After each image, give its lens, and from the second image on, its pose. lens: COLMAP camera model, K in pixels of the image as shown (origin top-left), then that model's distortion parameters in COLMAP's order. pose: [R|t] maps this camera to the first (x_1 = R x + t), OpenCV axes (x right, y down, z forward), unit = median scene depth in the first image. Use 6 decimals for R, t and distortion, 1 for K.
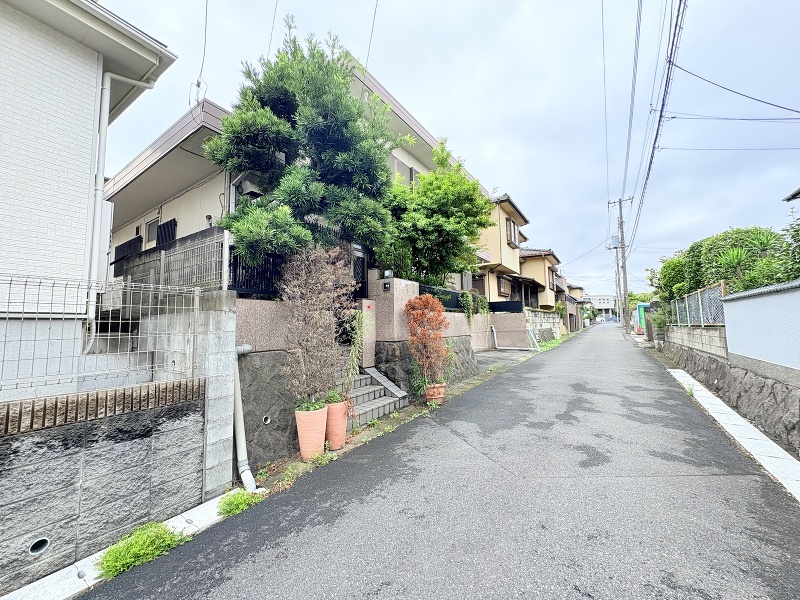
lens RADIAL K [[317.7, 0, 398.4], [0, 317.7, 297.7], [0, 0, 1]] dist [0.000795, 0.000328]
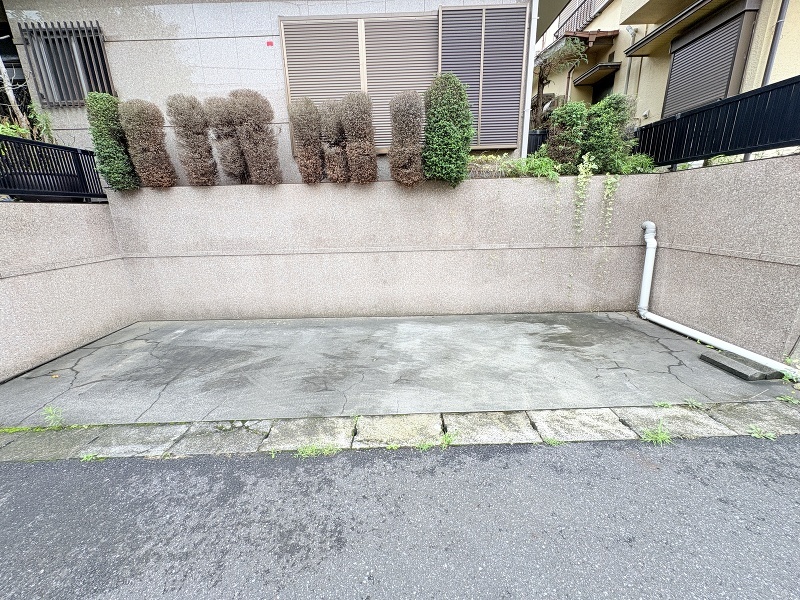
lens RADIAL K [[317.7, 0, 400.3], [0, 317.7, 298.9], [0, 0, 1]] dist [0.000795, 0.000328]
pose [[0.560687, 0.223912, -0.797179, 0.725437], [0.087491, 0.941334, 0.325938, 0.083125], [0.823393, -0.252495, 0.508203, 1.283366]]
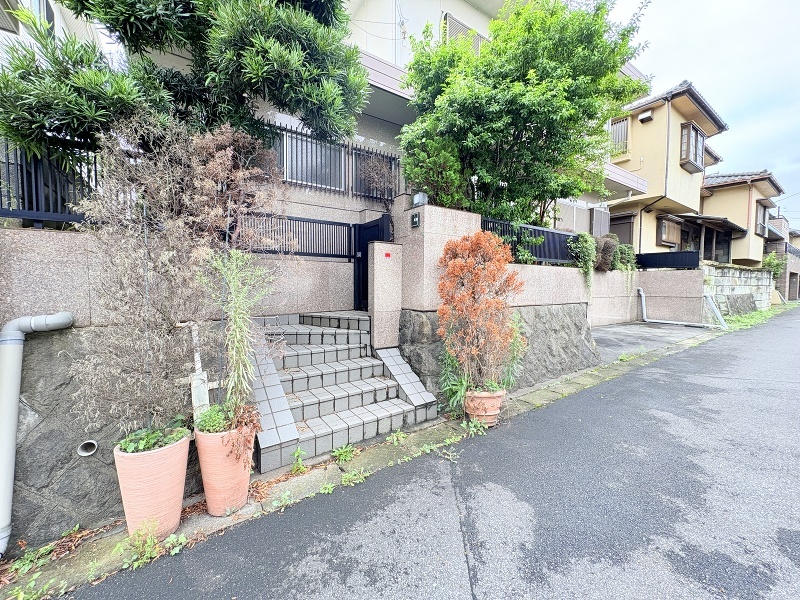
lens RADIAL K [[317.7, 0, 398.6], [0, 317.7, 297.6], [0, 0, 1]] dist [0.000795, 0.000328]
pose [[0.927451, 0.036466, -0.372161, 0.120334], [0.012604, 0.991620, 0.128572, 0.023176], [0.373731, -0.123935, 0.919220, 0.298056]]
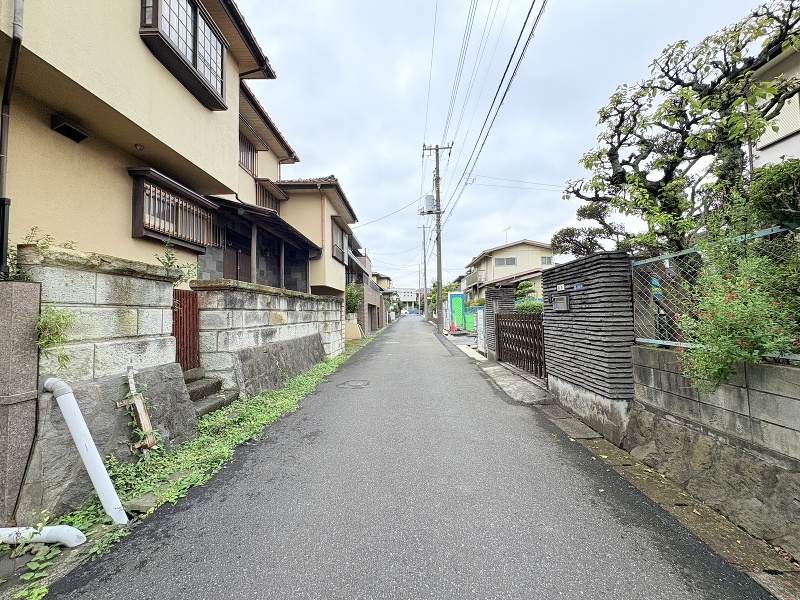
lens RADIAL K [[317.7, 0, 398.1], [0, 317.7, 298.4], [0, 0, 1]] dist [0.000795, 0.000328]
pose [[0.853652, 0.021676, 0.520393, 0.828412], [-0.035541, 0.999229, 0.016681, 0.082429], [-0.519630, -0.032735, 0.853764, 1.364854]]
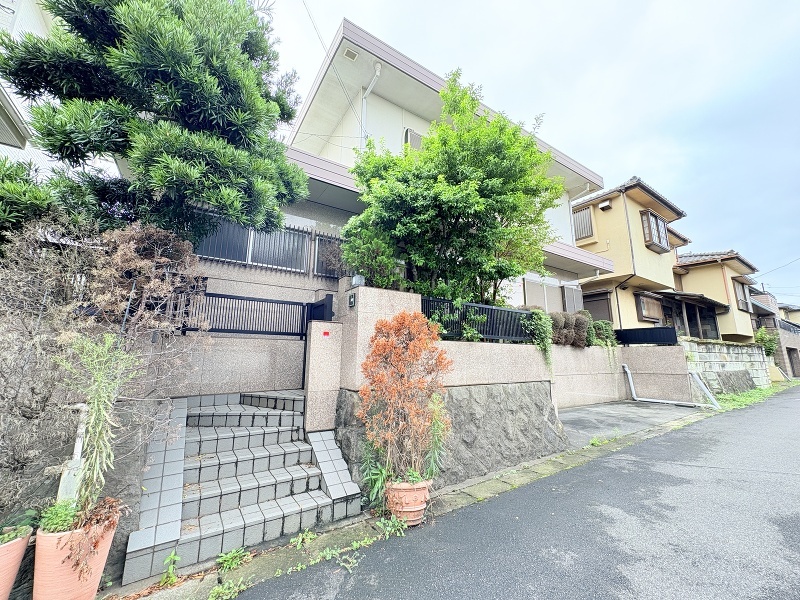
lens RADIAL K [[317.7, 0, 398.8], [0, 317.7, 298.0], [0, 0, 1]] dist [0.000795, 0.000328]
pose [[0.923345, -0.051783, -0.380463, 0.212390], [0.013444, 0.994617, -0.102744, 0.018534], [0.383735, 0.089753, 0.919071, 0.327438]]
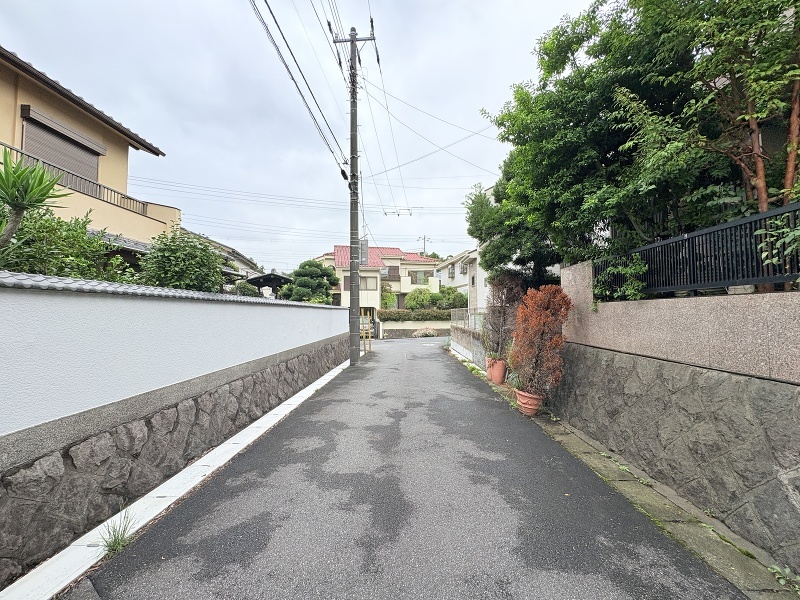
lens RADIAL K [[317.7, 0, 398.6], [0, 317.7, 297.7], [0, 0, 1]] dist [0.000795, 0.000328]
pose [[-0.847490, -0.004509, -0.530791, 0.601429], [0.066480, 0.991189, -0.114565, 0.063475], [0.526631, -0.132380, -0.839723, 1.074461]]
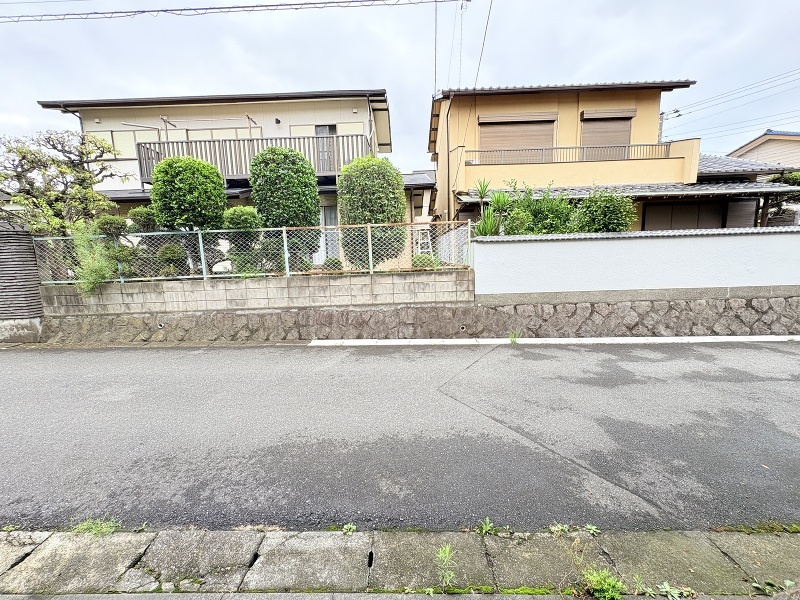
lens RADIAL K [[317.7, 0, 399.8], [0, 317.7, 298.5], [0, 0, 1]] dist [0.000795, 0.000328]
pose [[-0.546620, -0.083353, 0.833222, 0.248659], [-0.033340, 0.996411, 0.077806, 0.083325], [-0.836717, 0.014751, -0.547437, 1.266893]]
